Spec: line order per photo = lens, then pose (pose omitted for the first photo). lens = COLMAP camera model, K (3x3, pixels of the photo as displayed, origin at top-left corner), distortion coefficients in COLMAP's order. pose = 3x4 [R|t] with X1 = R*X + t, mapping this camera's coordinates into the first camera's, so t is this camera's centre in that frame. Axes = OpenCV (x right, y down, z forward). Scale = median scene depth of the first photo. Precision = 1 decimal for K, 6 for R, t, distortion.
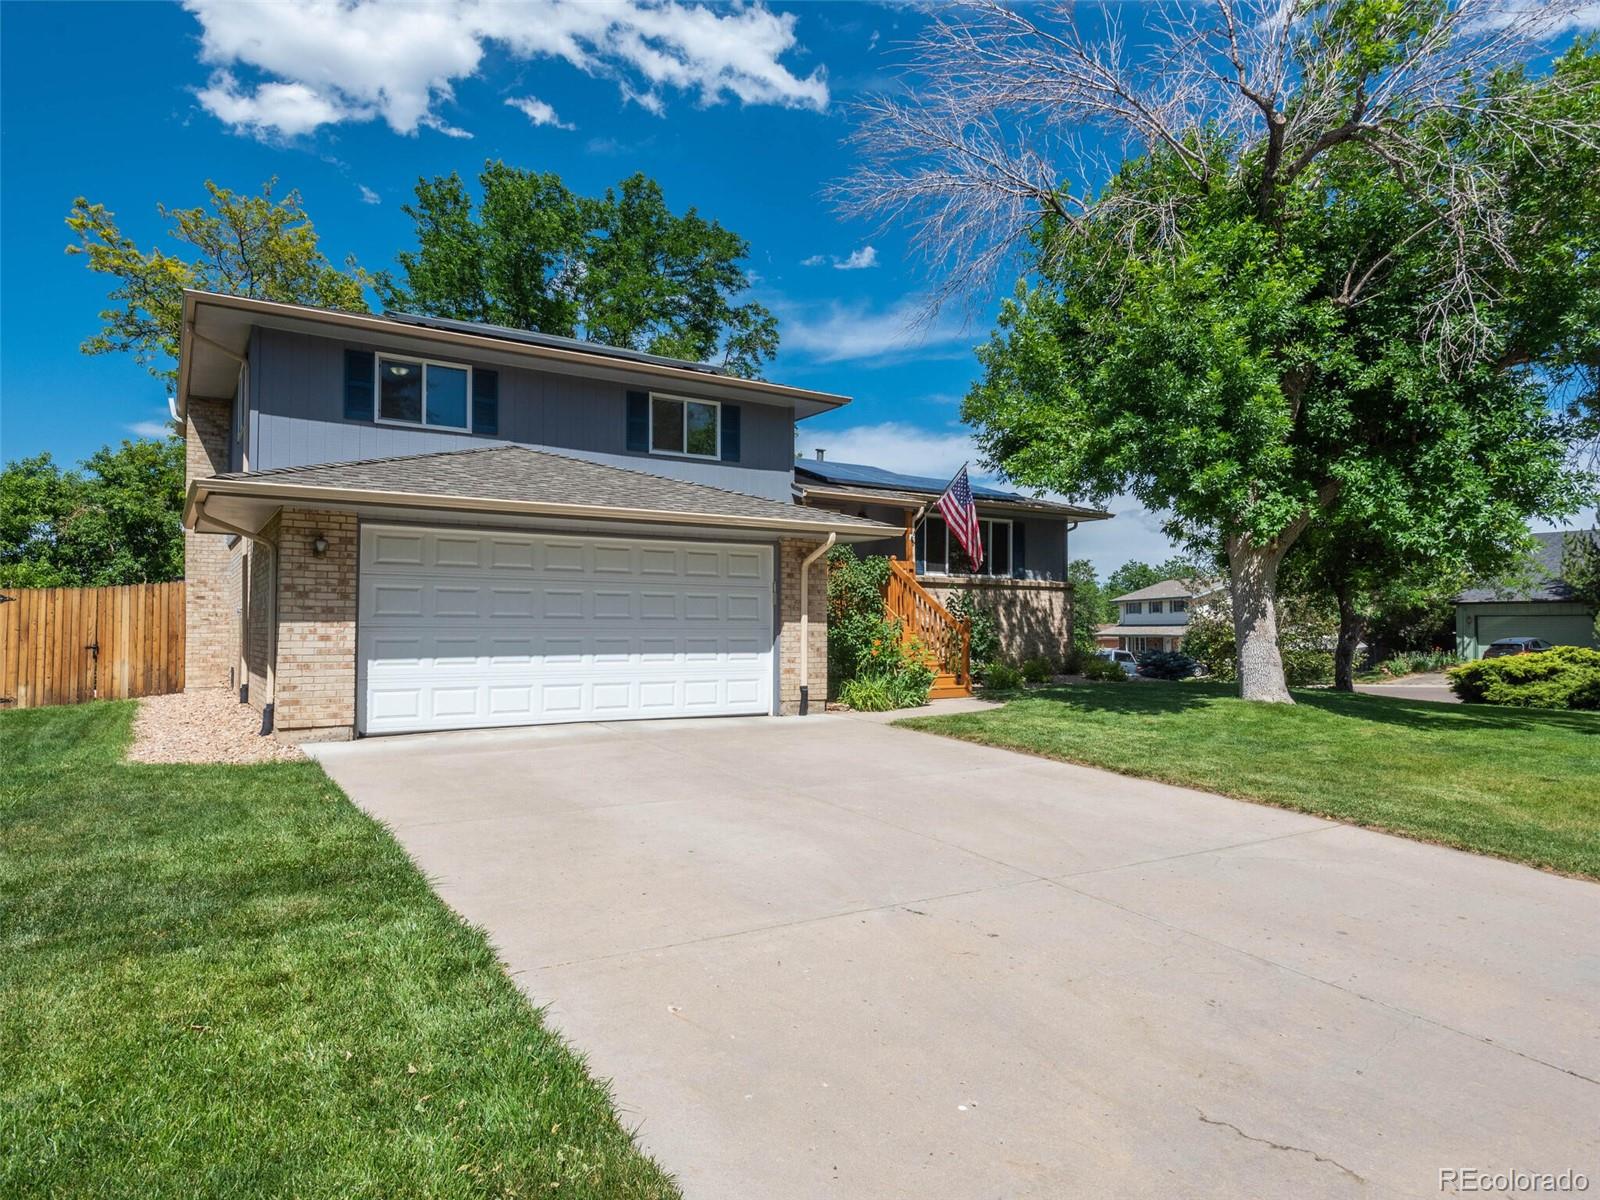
lens RADIAL K [[961.8, 0, 801.7], [0, 961.8, 604.2], [0, 0, 1]] dist [0.013570, 0.001061]
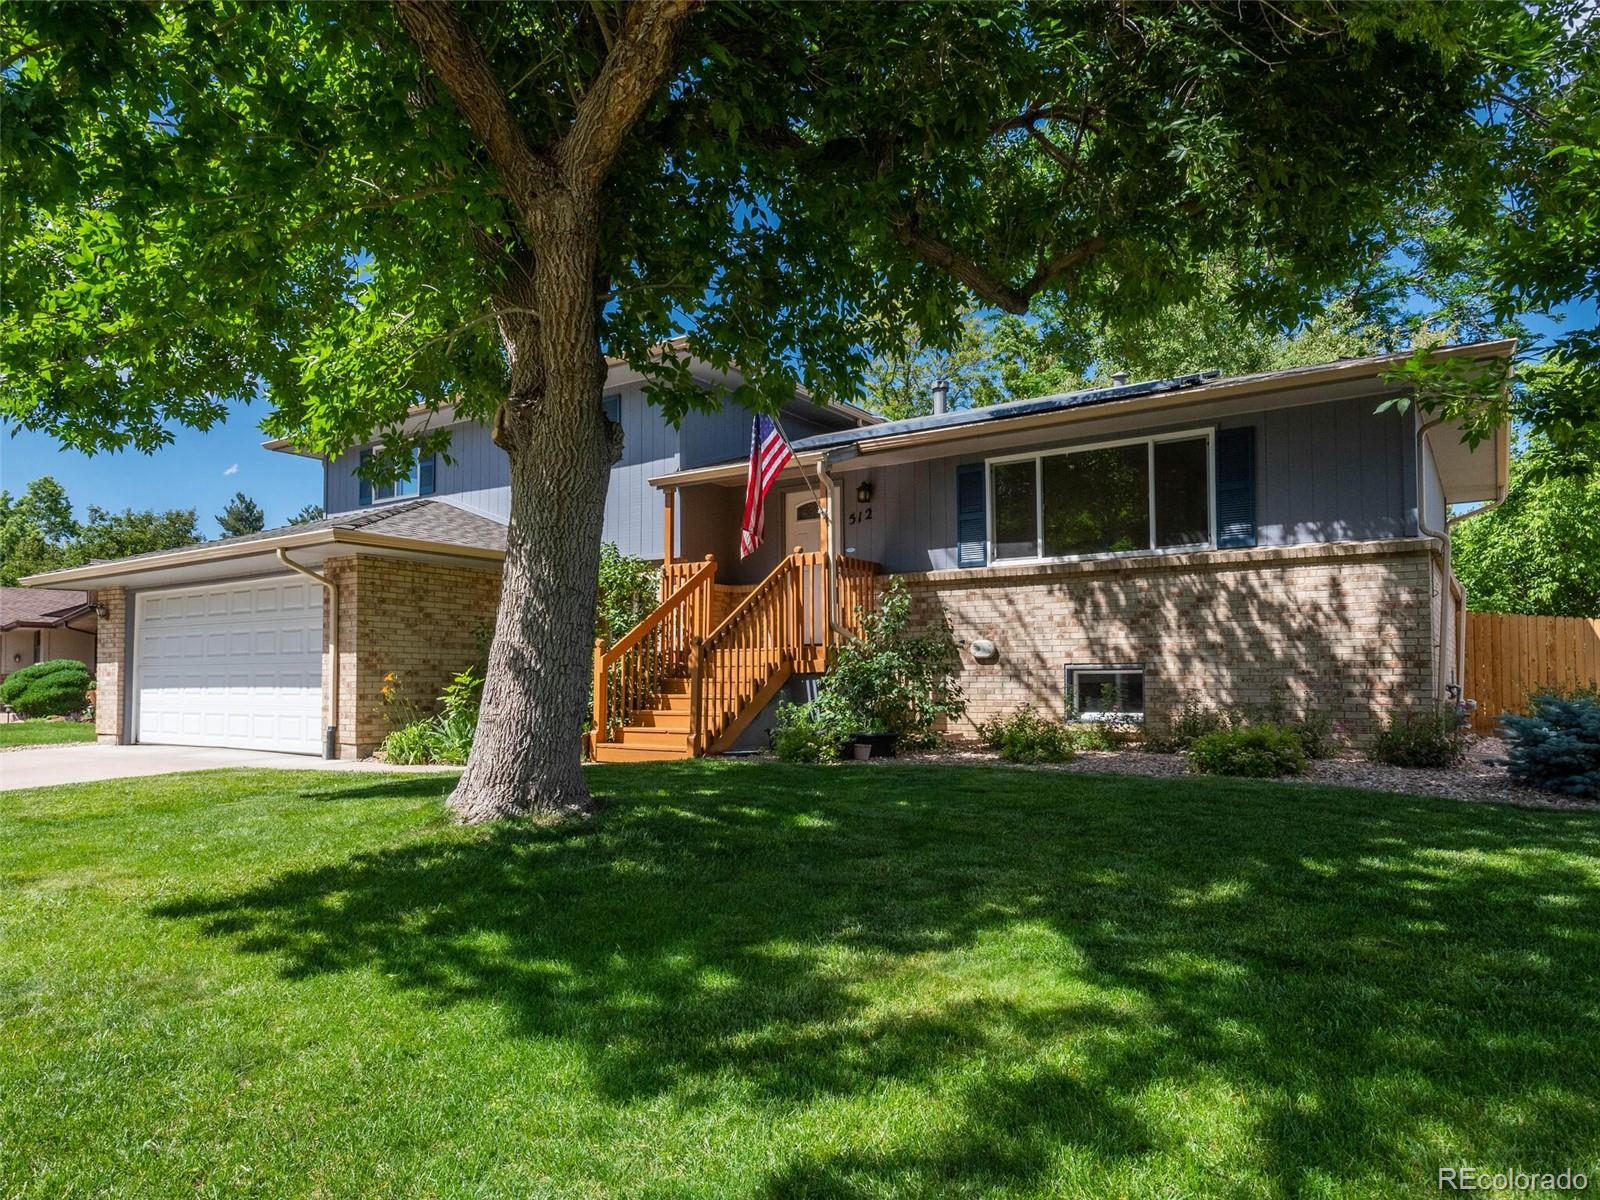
lens RADIAL K [[1024.5, 0, 813.8], [0, 1024.5, 643.6], [0, 0, 1]] dist [0.002626, -0.000785]
pose [[0.390043, -0.037245, -0.920043, 1.026597], [0.029127, 0.999181, -0.028100, 0.048816], [0.920336, -0.015838, 0.390808, 1.037692]]
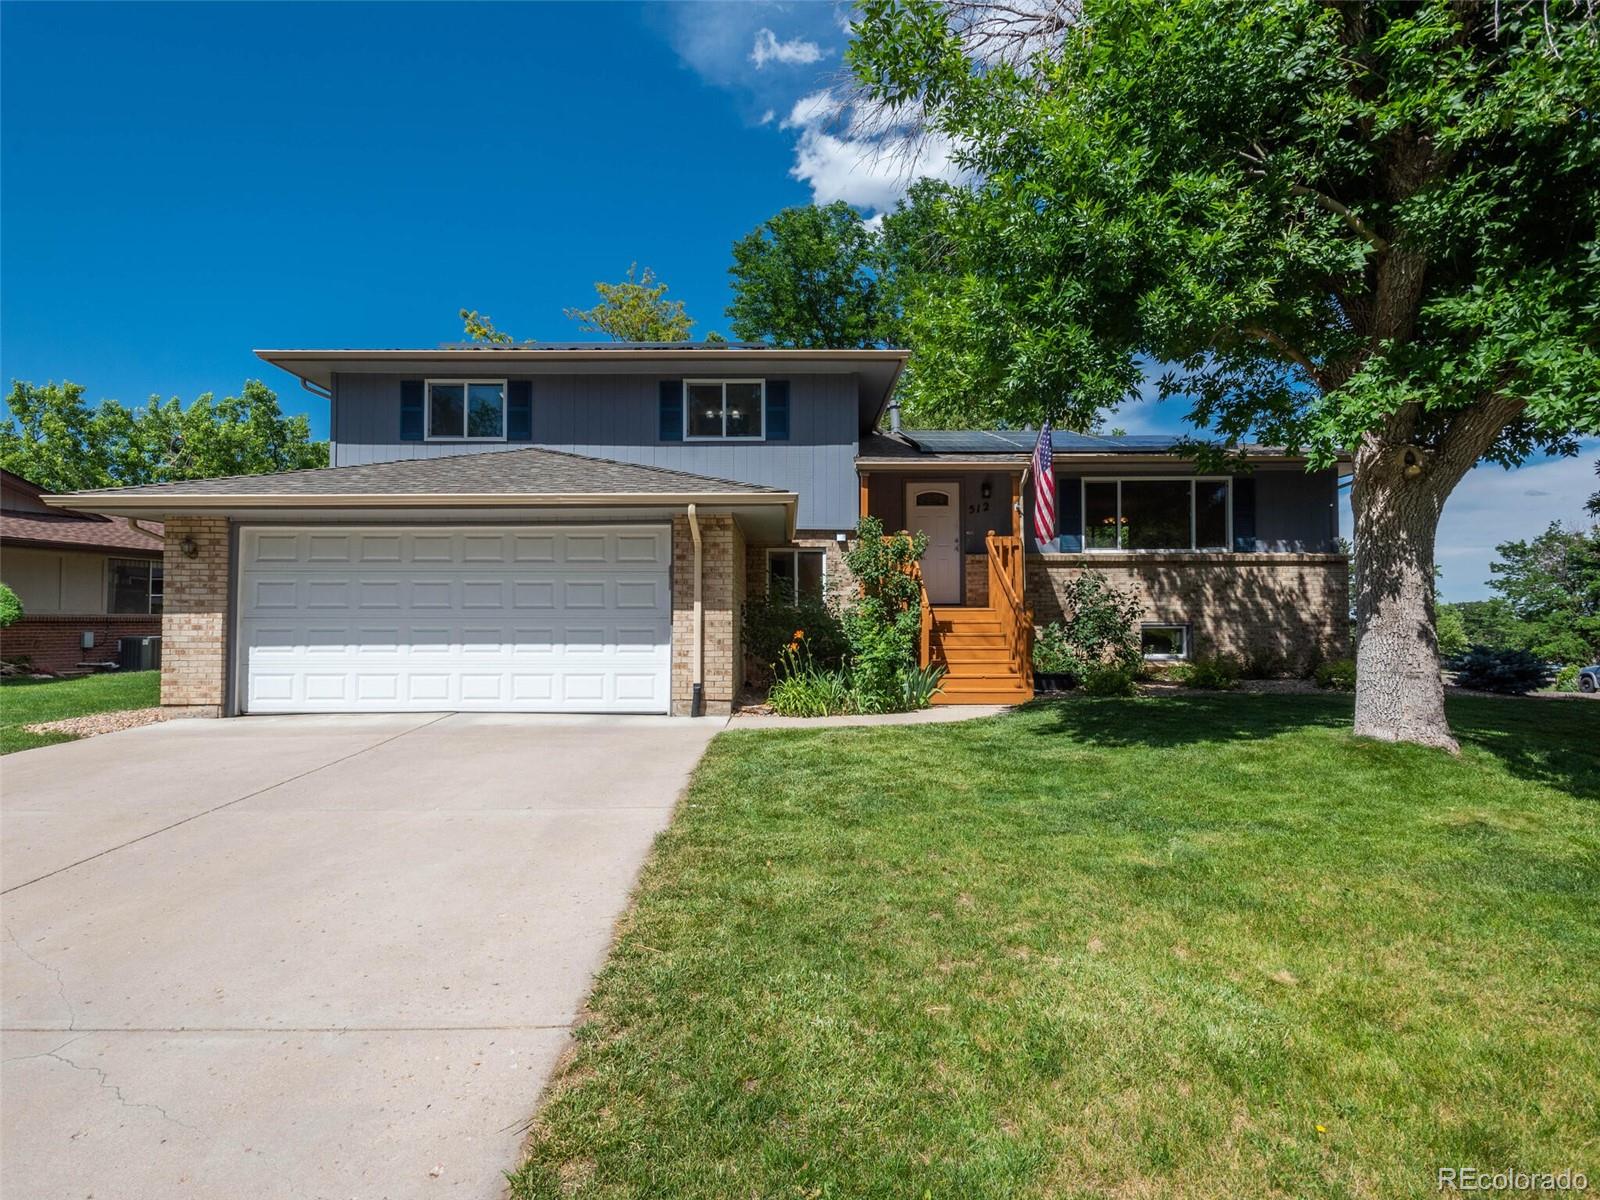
lens RADIAL K [[841.2, 0, 793.0], [0, 841.2, 597.7], [0, 0, 1]] dist [0.004422, 0.000260]
pose [[0.840063, -0.018458, -0.542175, 0.487422], [0.017566, 0.999822, -0.006821, 0.014277], [0.542204, -0.003793, 0.840238, 0.407634]]
